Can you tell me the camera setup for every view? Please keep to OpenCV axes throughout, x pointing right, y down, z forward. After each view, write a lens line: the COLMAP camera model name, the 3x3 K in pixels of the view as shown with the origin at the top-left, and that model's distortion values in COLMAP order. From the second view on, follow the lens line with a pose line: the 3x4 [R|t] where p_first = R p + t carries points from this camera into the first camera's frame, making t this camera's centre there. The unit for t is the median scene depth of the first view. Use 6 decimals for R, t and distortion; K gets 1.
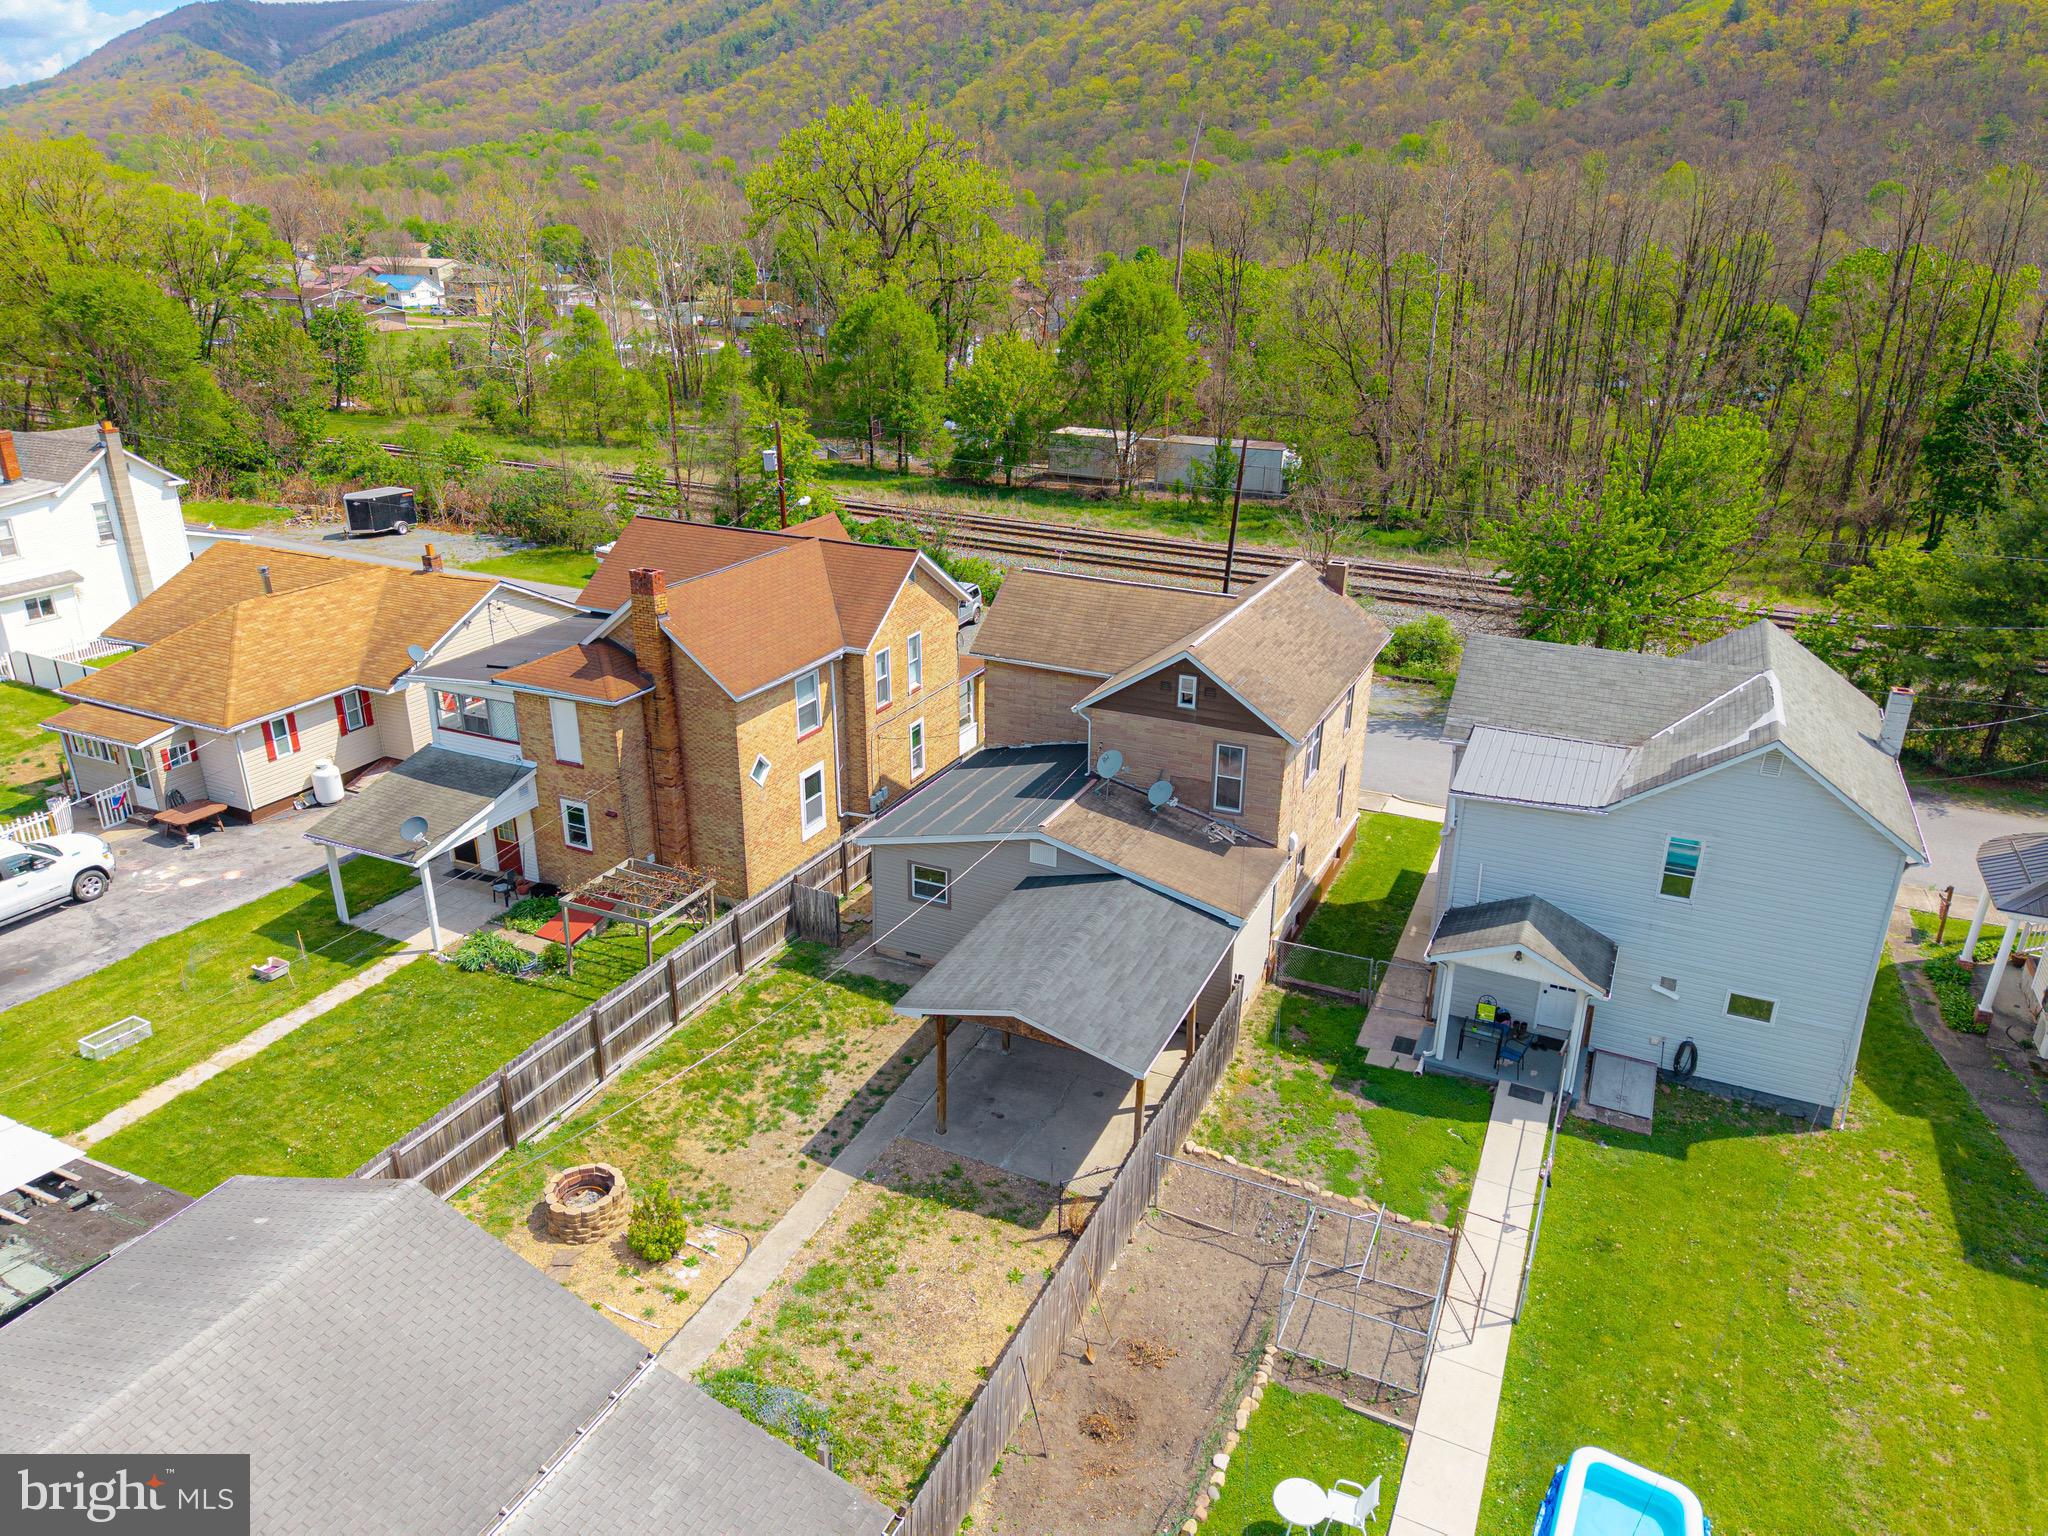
lens RADIAL K [[1365.3, 0, 1024.0], [0, 1365.3, 768.0], [0, 0, 1]] dist [0.035573, -0.030689]
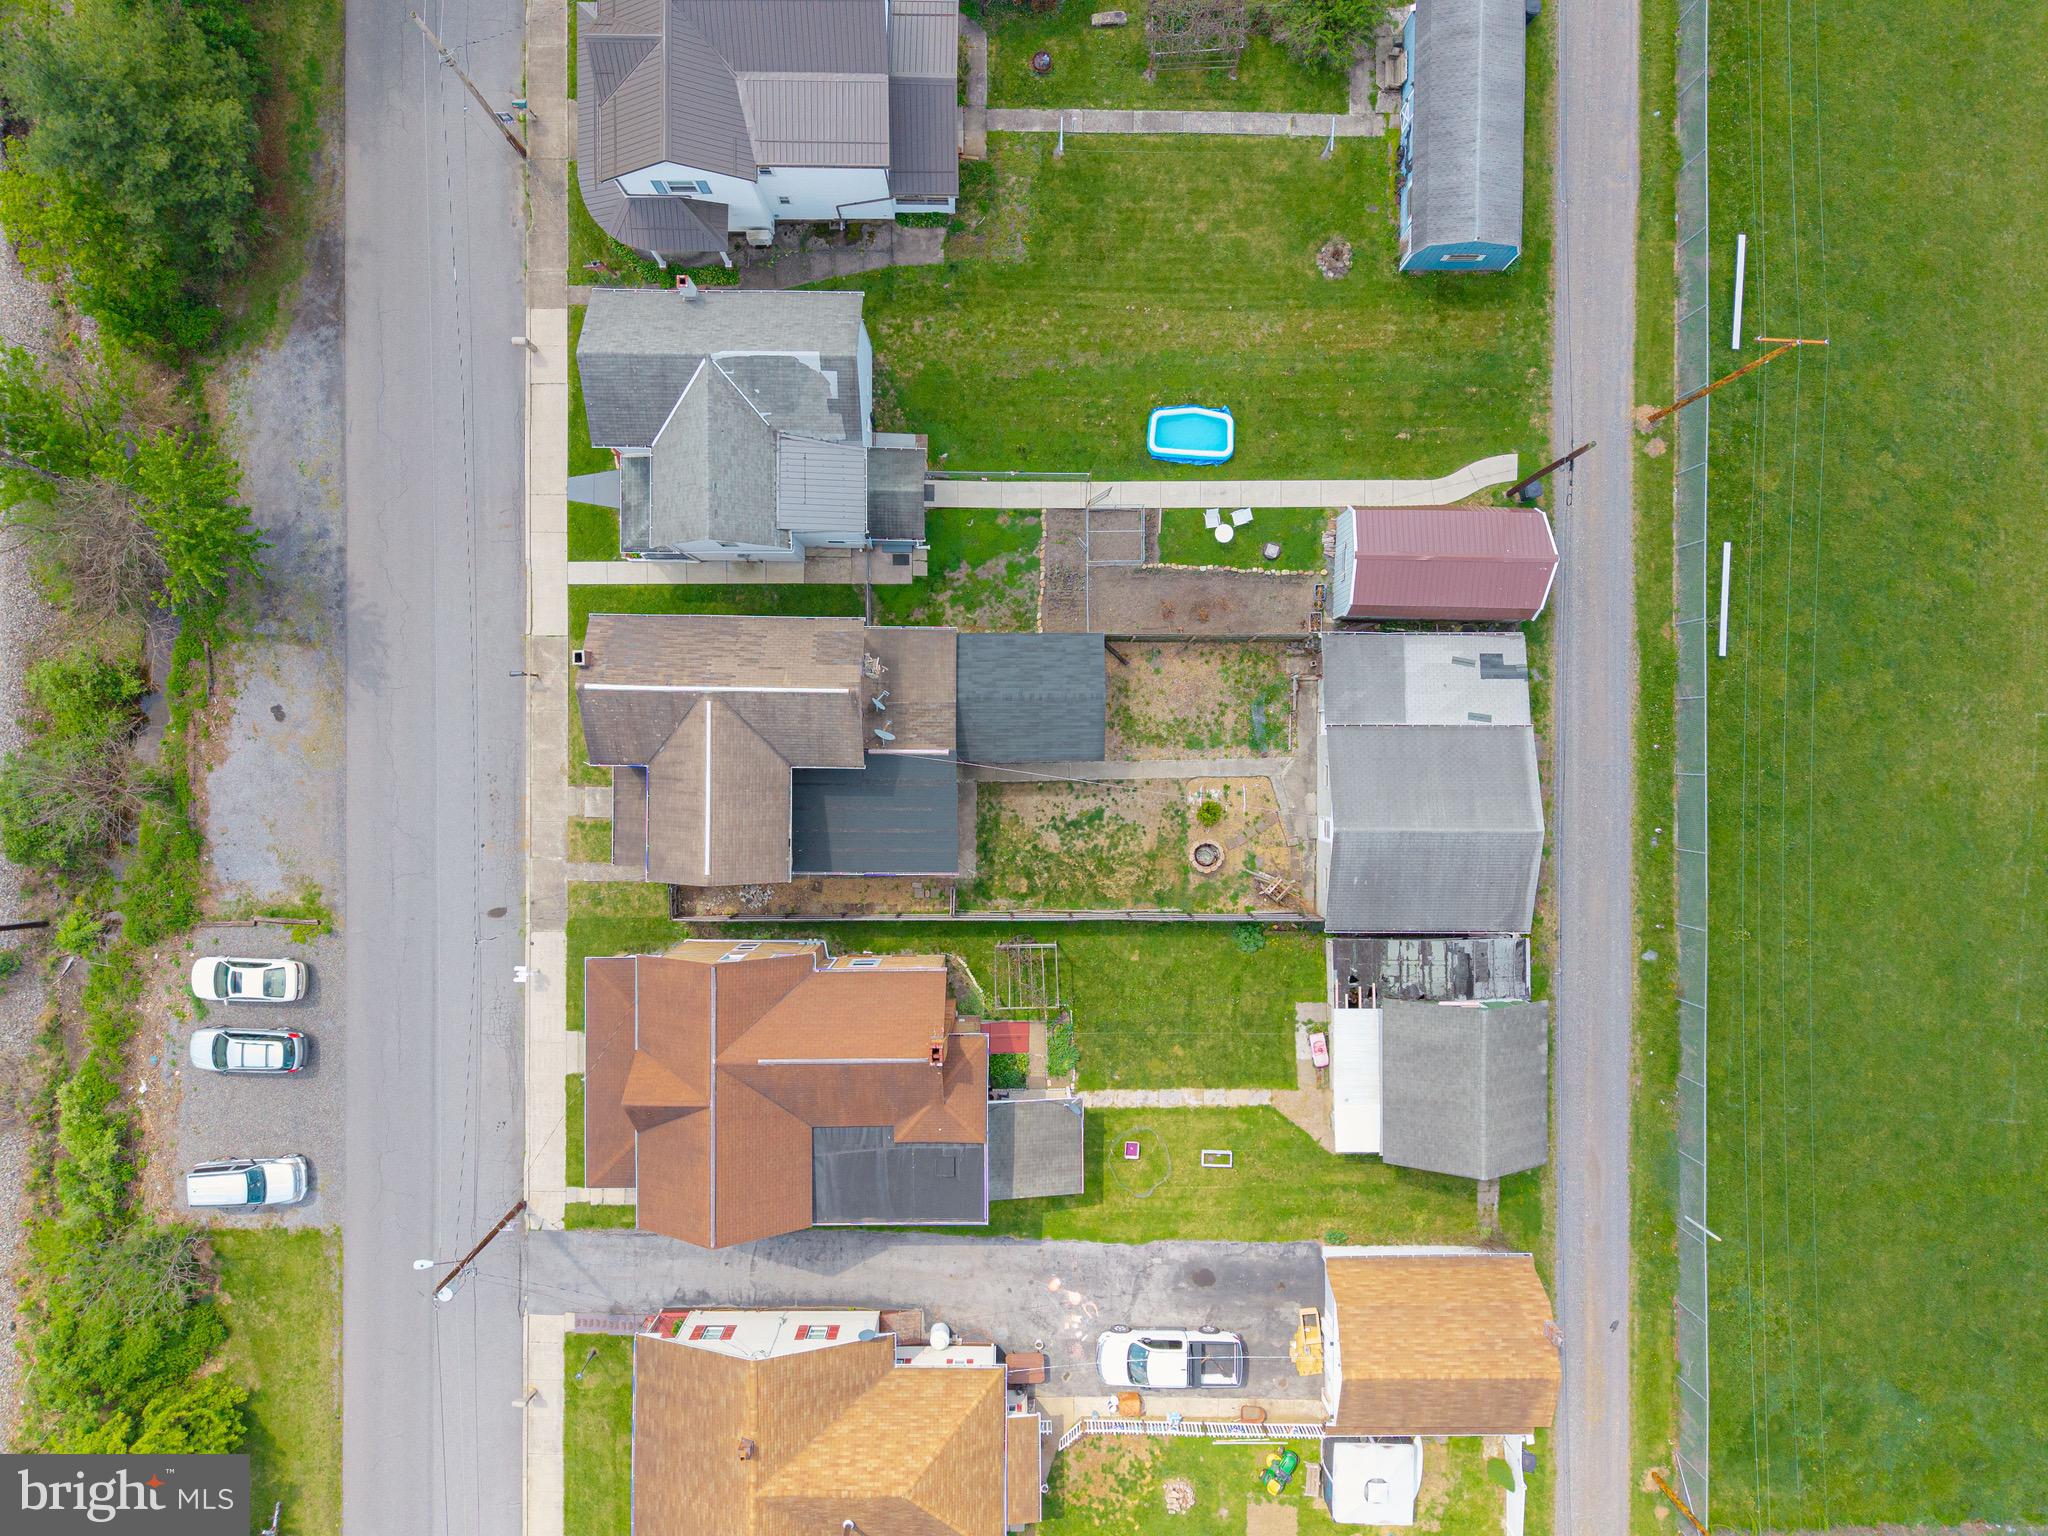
lens RADIAL K [[1344.0, 0, 1007.3], [0, 1344.0, 763.8], [0, 0, 1]] dist [0.110516, -0.001752]
pose [[-0.419702, -0.907481, -0.018108, -0.000277], [0.335172, -0.173493, 0.926045, -1.418455], [-0.843510, 0.382594, 0.376978, 0.284389]]
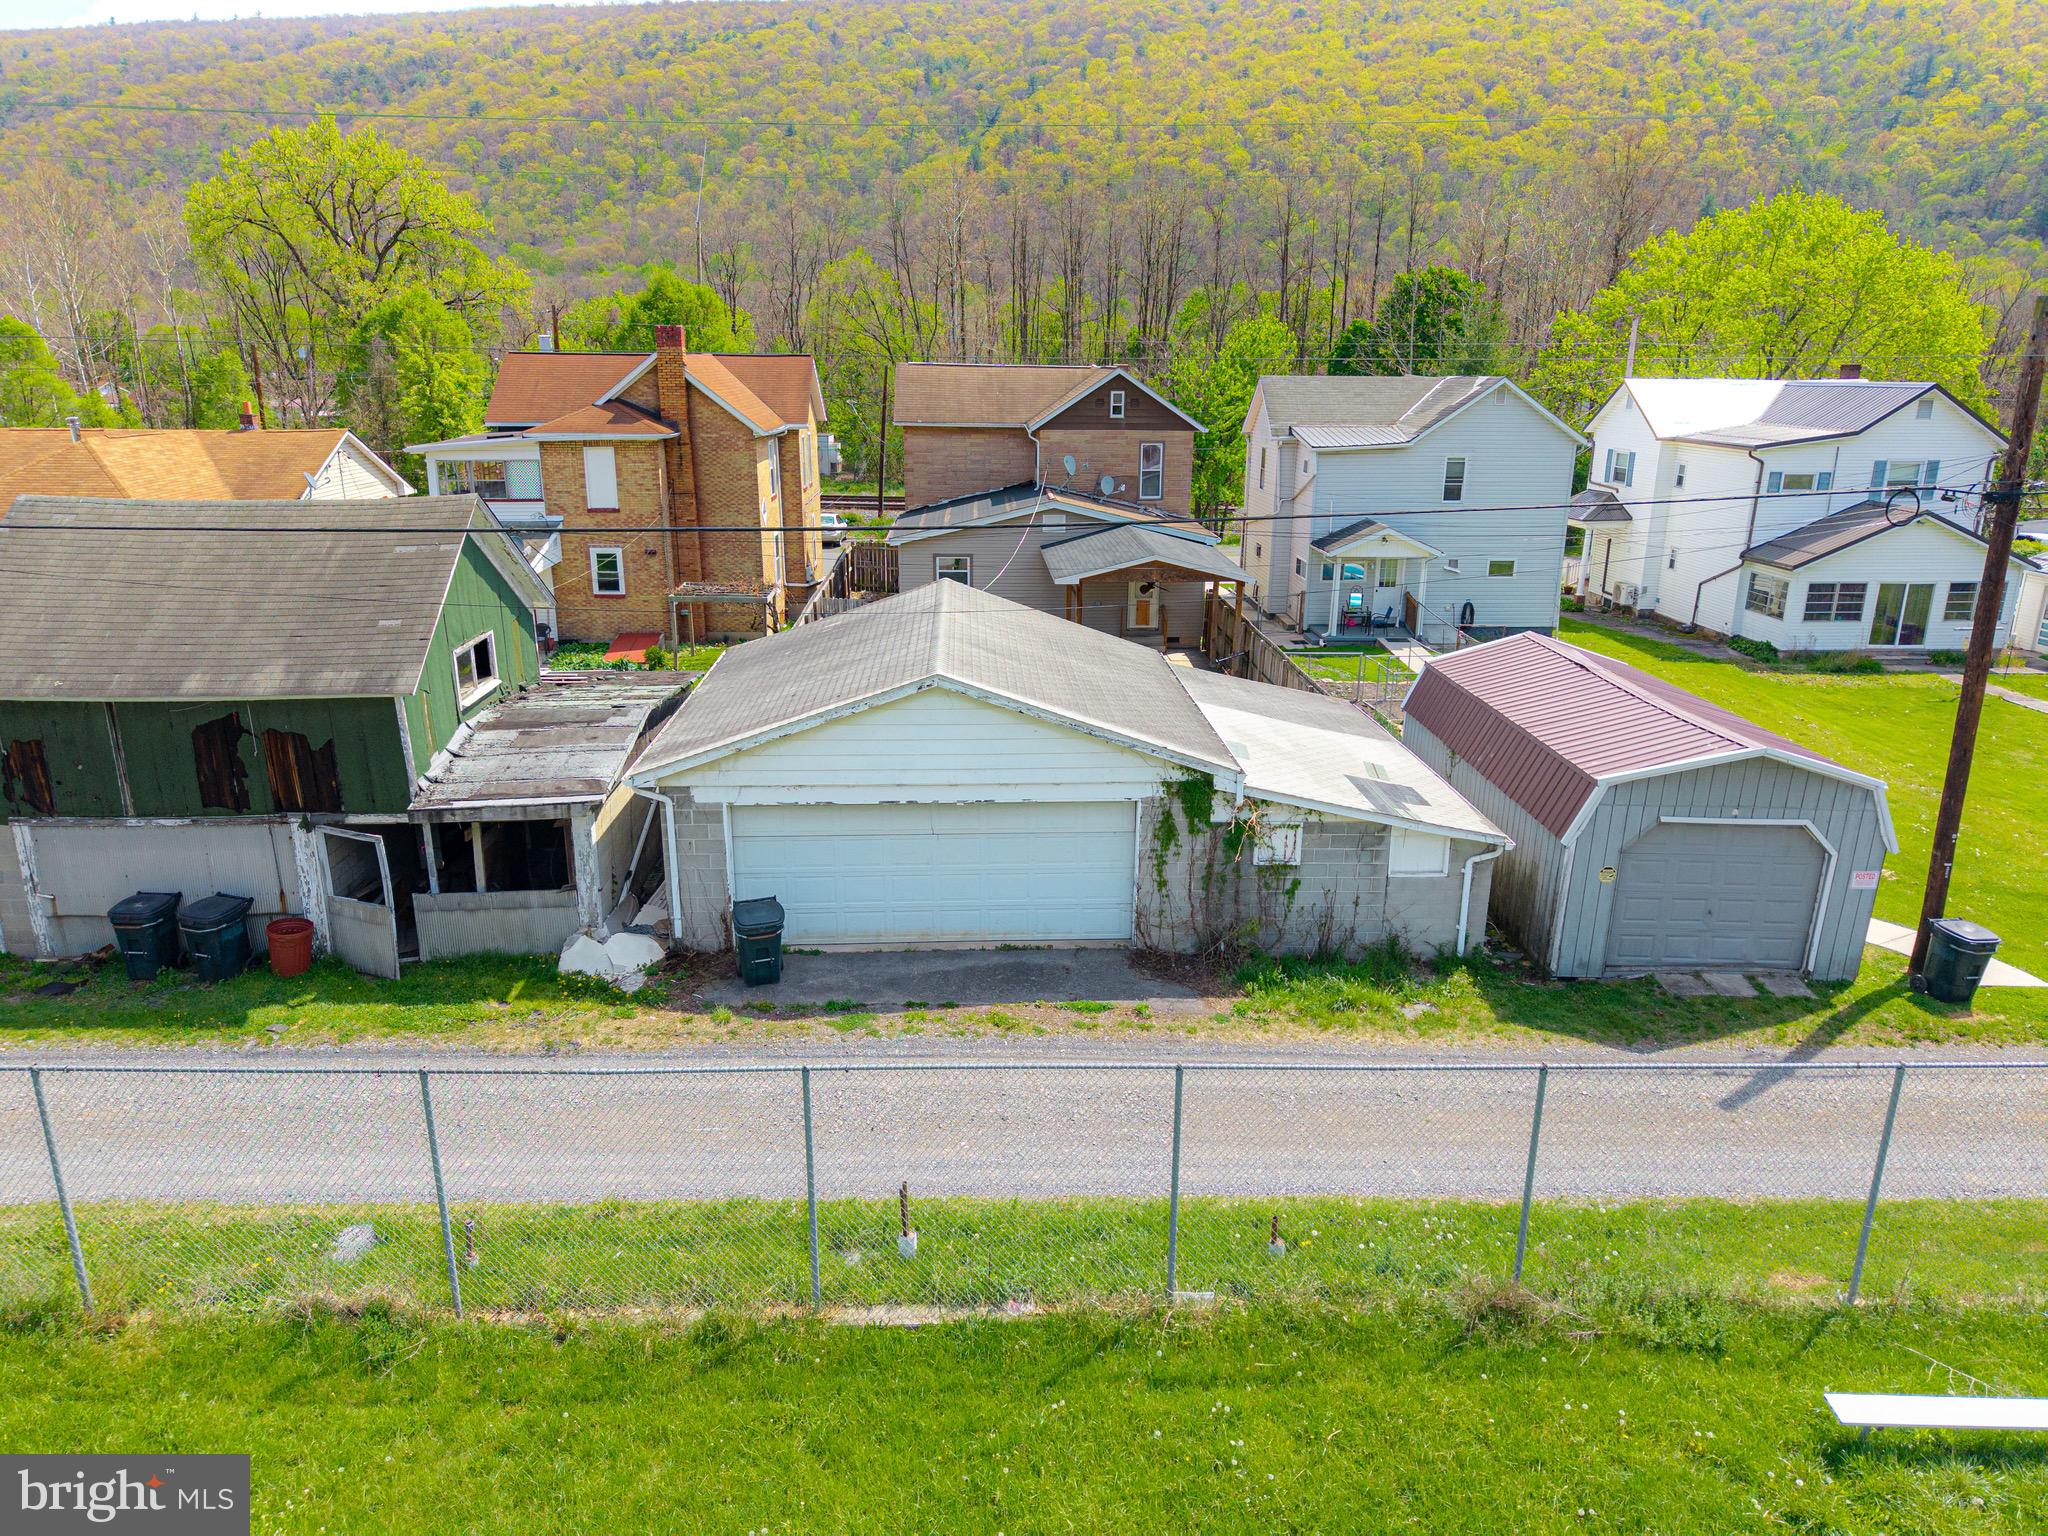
lens RADIAL K [[1369.1, 0, 1024.0], [0, 1369.1, 768.0], [0, 0, 1]] dist [0.016526, -0.011145]
pose [[0.886993, -0.136435, 0.441168, -0.579785], [0.173336, 0.983869, -0.044233, 0.325974], [-0.428017, 0.115705, 0.896334, -0.109988]]
